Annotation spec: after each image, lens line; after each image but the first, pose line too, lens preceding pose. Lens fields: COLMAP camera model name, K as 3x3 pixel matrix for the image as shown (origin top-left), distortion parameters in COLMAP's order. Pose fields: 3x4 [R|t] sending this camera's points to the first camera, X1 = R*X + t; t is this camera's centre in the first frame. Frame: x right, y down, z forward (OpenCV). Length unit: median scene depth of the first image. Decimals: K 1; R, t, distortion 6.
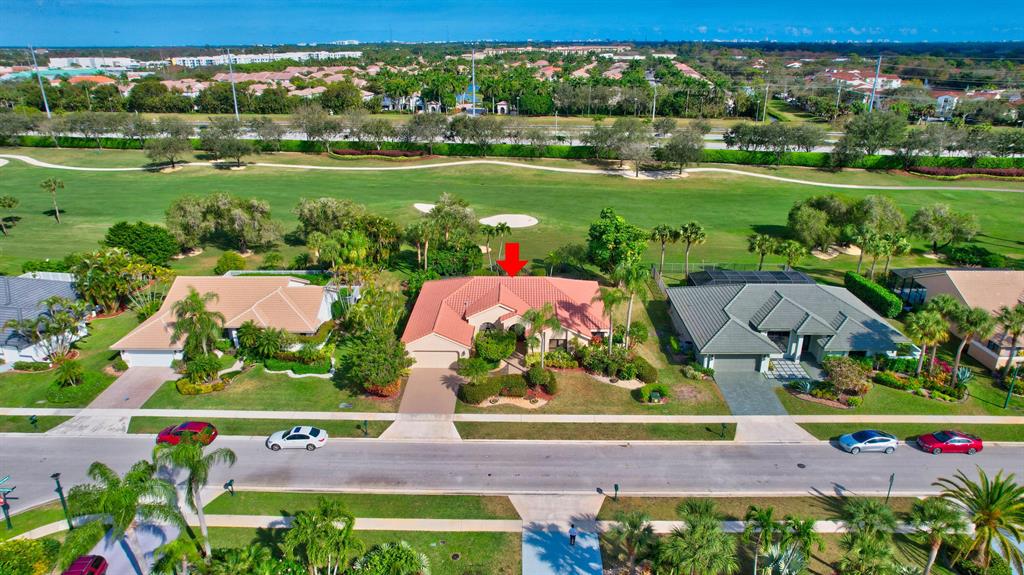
lens RADIAL K [[656.9, 0, 512.0], [0, 656.9, 287.5], [0, 0, 1]] dist [-0.076972, 0.065432]
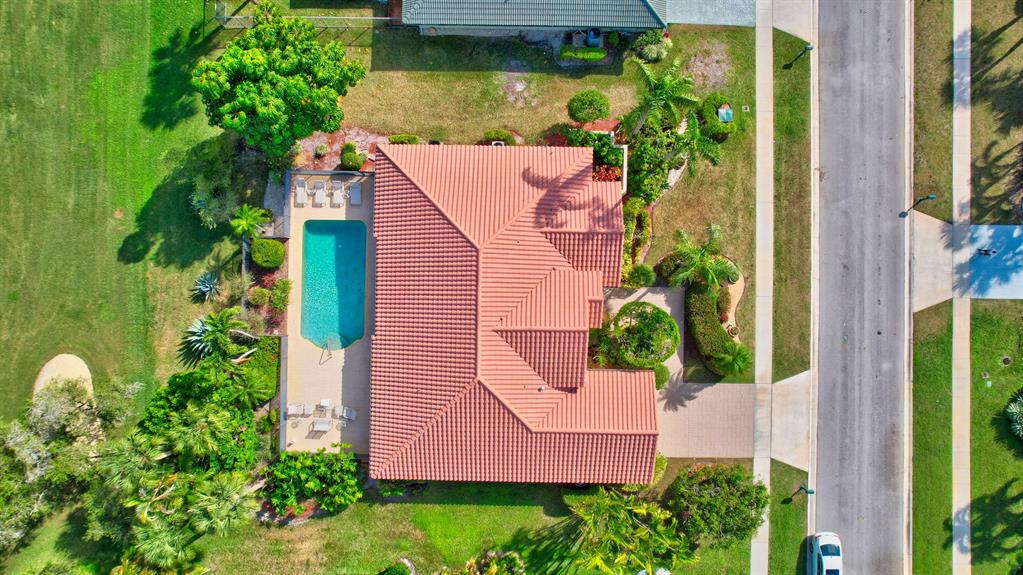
lens RADIAL K [[656.3, 0, 511.5], [0, 656.3, 287.5], [0, 0, 1]] dist [-0.076972, 0.065432]
pose [[0.003230, -0.999488, 0.031835, -0.001048], [0.362544, 0.030840, 0.931456, -0.547181], [-0.931961, 0.008533, 0.362458, 0.868744]]
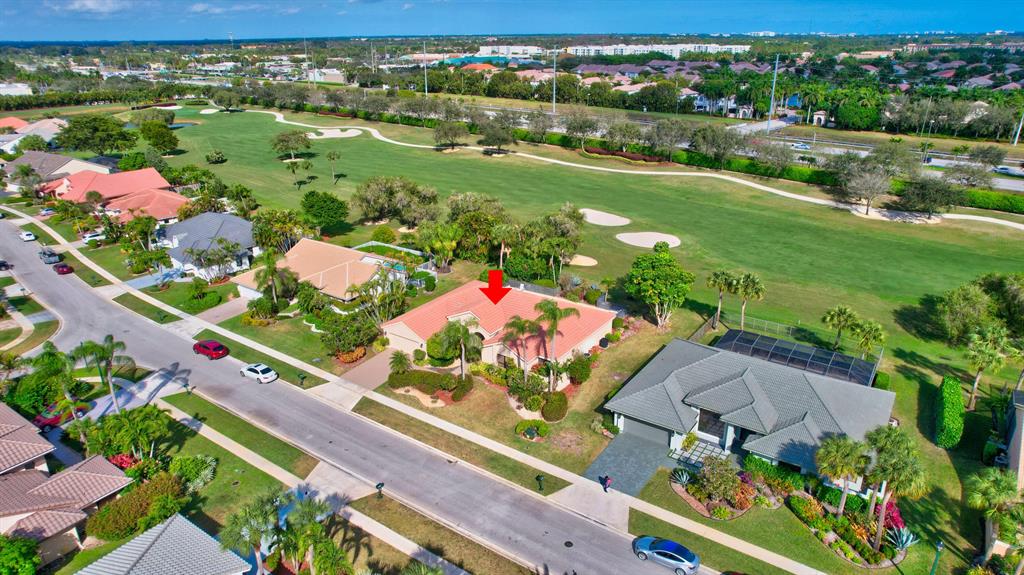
lens RADIAL K [[656.9, 0, 512.0], [0, 656.9, 287.5], [0, 0, 1]] dist [-0.076972, 0.065432]
pose [[0.831529, 0.201412, -0.517680, 0.605297], [-0.194225, 0.978545, 0.068744, -0.102920], [0.520419, 0.043384, 0.852808, 0.109501]]
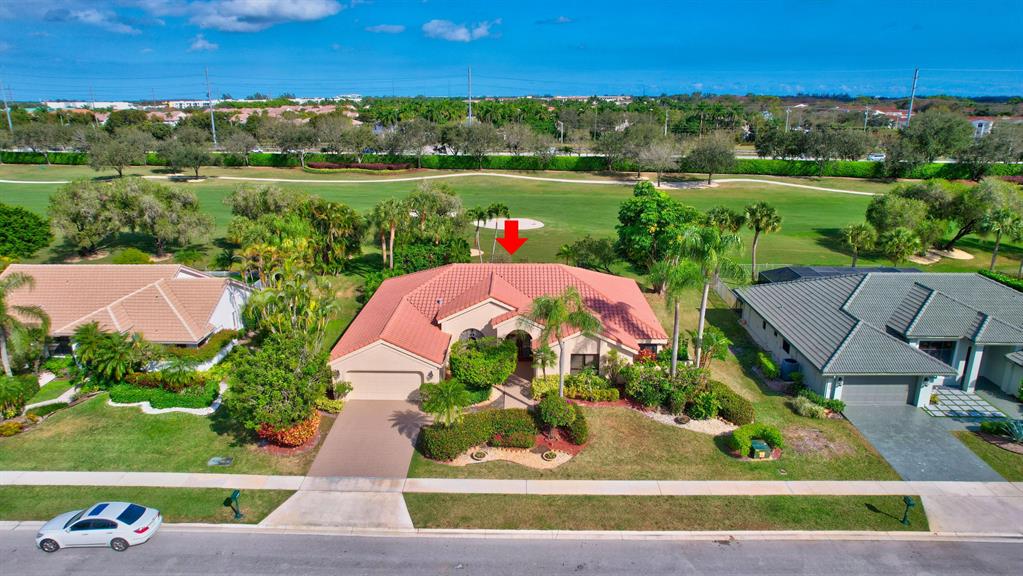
lens RADIAL K [[656.3, 0, 511.5], [0, 656.3, 288.0], [0, 0, 1]] dist [-0.076972, 0.065432]
pose [[0.999998, 0.001701, -0.000505, 0.001125], [-0.001735, 0.996950, -0.078030, 0.065327], [0.000371, 0.078030, 0.996951, 0.380708]]
